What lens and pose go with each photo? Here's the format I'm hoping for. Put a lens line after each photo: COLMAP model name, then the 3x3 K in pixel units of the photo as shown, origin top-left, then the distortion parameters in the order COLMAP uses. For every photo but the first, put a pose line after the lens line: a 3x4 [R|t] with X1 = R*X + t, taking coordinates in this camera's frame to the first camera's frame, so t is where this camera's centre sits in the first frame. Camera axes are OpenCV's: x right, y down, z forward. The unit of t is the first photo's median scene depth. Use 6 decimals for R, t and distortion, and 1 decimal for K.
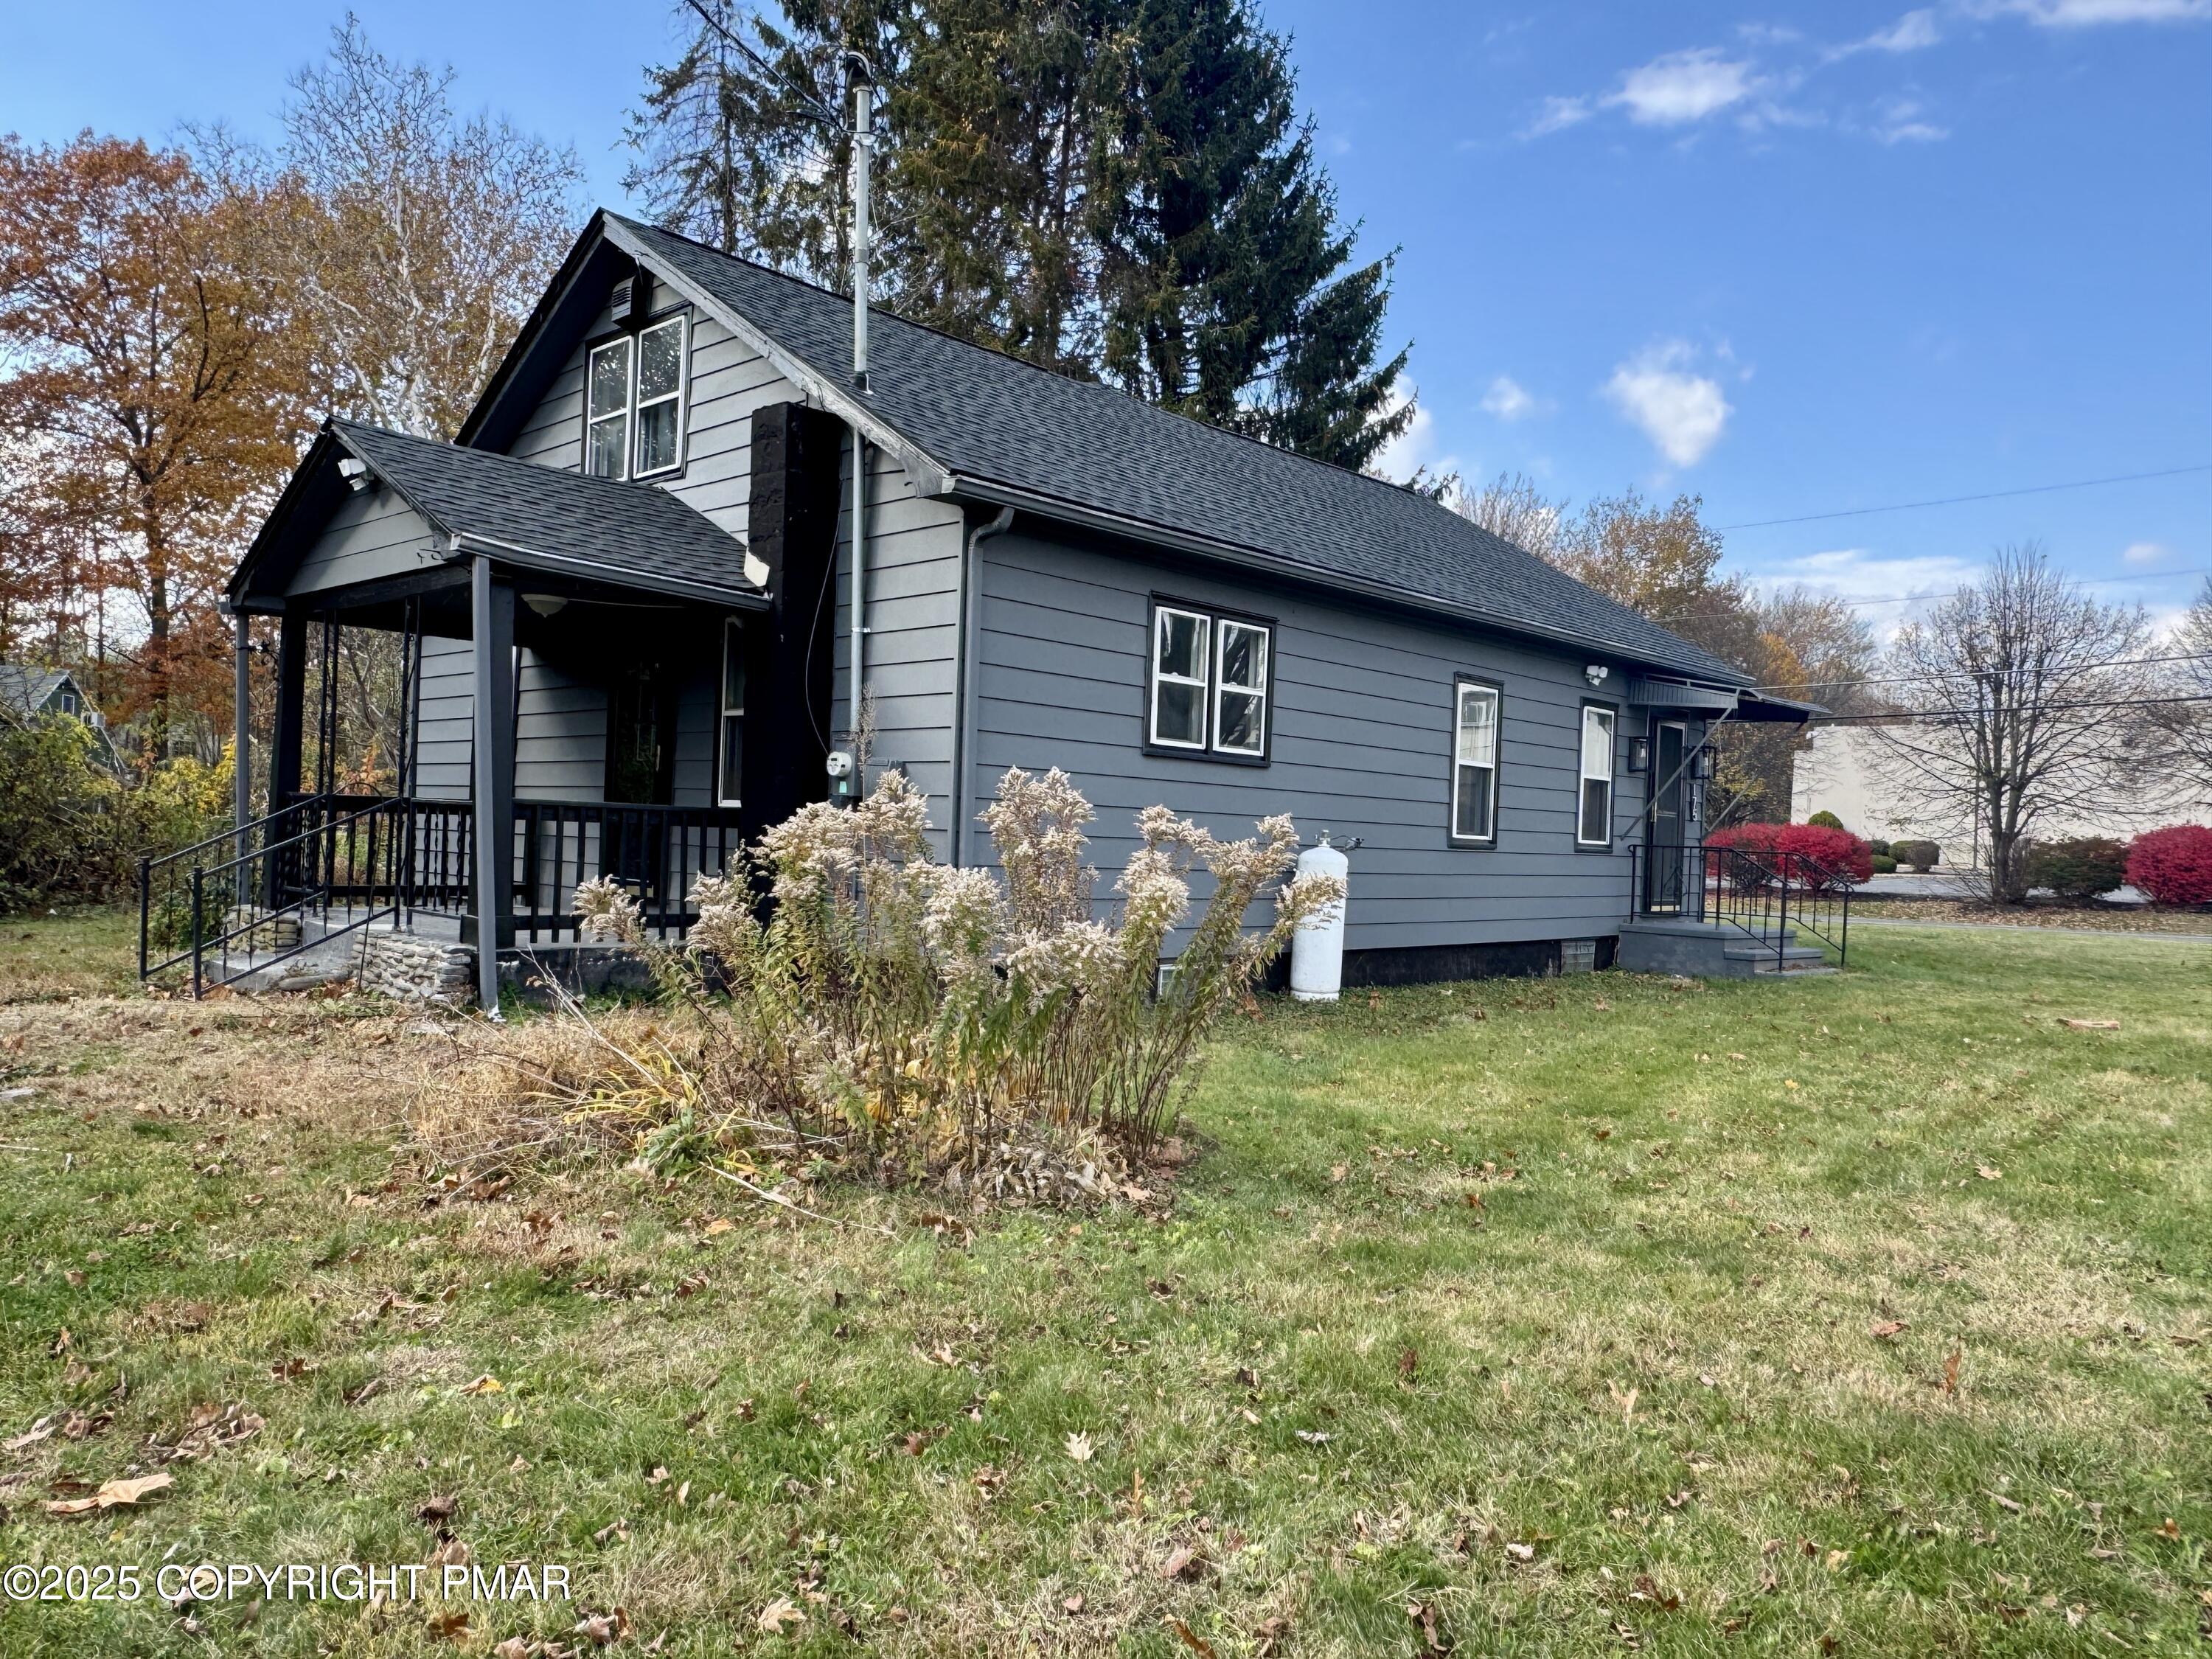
lens RADIAL K [[1532.8, 0, 1106.0], [0, 1532.8, 829.5], [0, 0, 1]] dist [-0.009623, 0.001529]
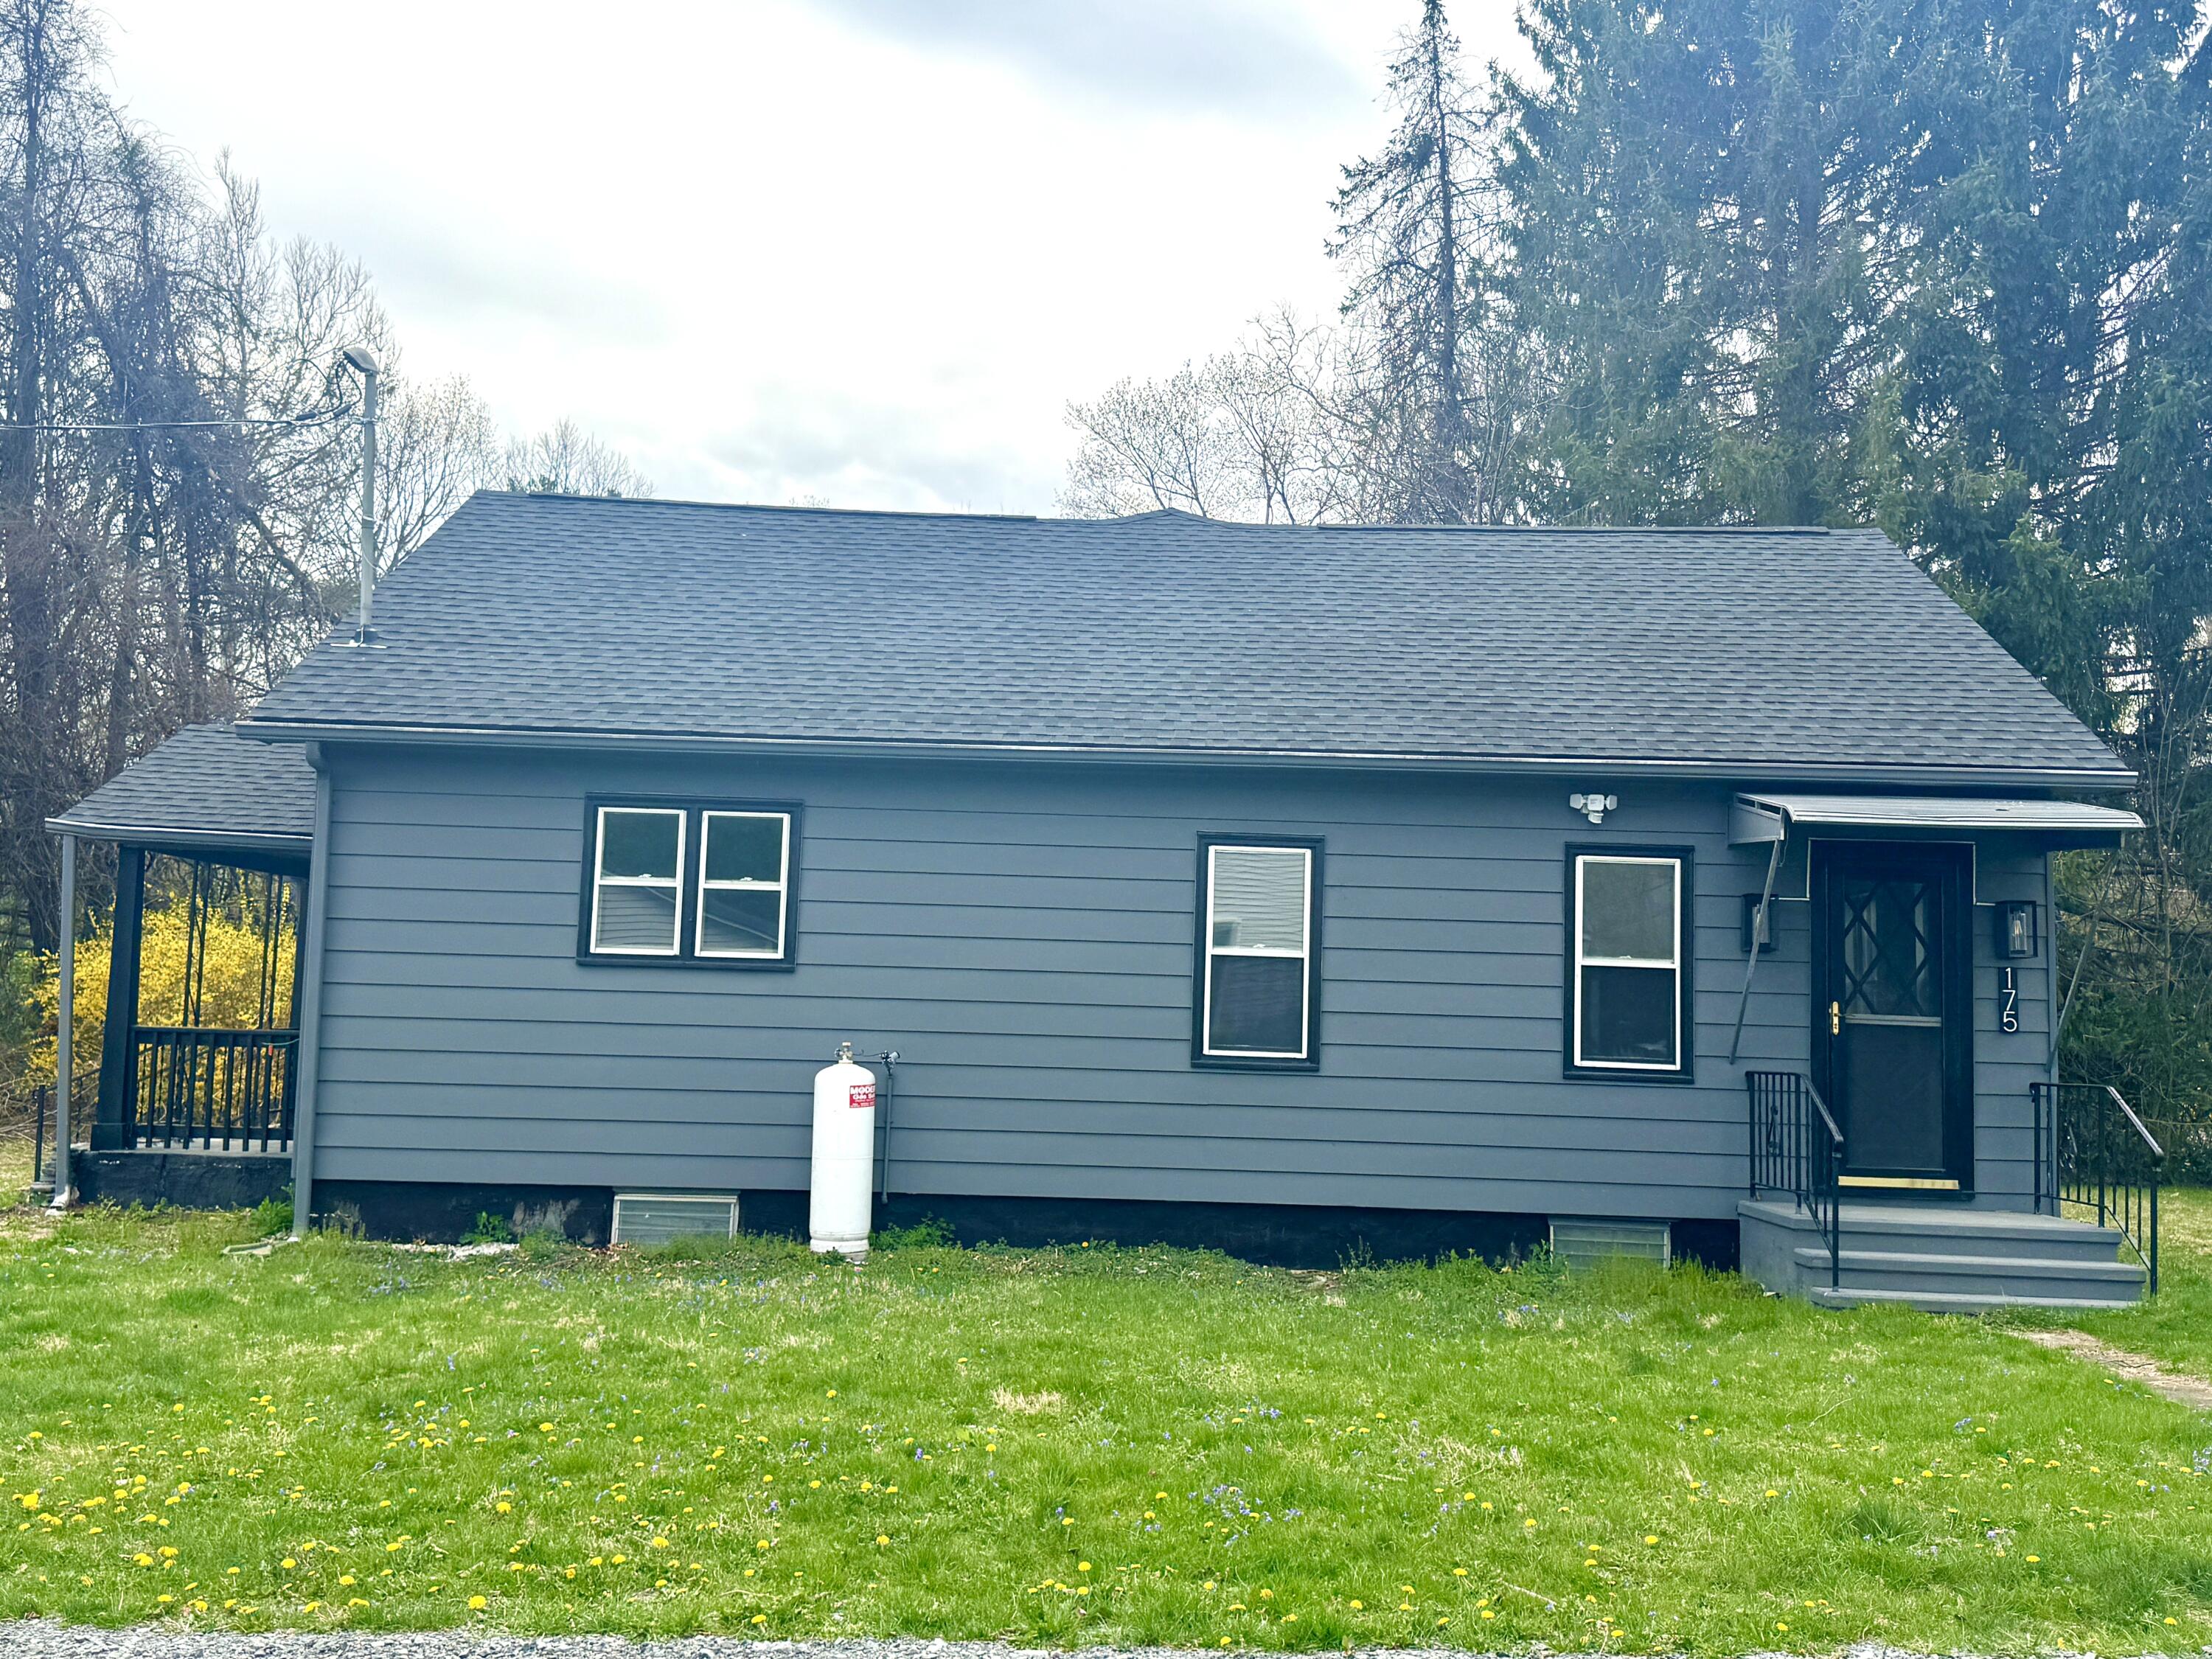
lens RADIAL K [[2094.0, 0, 1108.4], [0, 2094.0, 833.1], [0, 0, 1]] dist [0.157982, -0.262486]
pose [[0.690091, -0.086904, -0.718486, 0.931549], [-0.000700, 0.992684, -0.120742, 0.021621], [0.723722, 0.083826, 0.684982, 0.263192]]
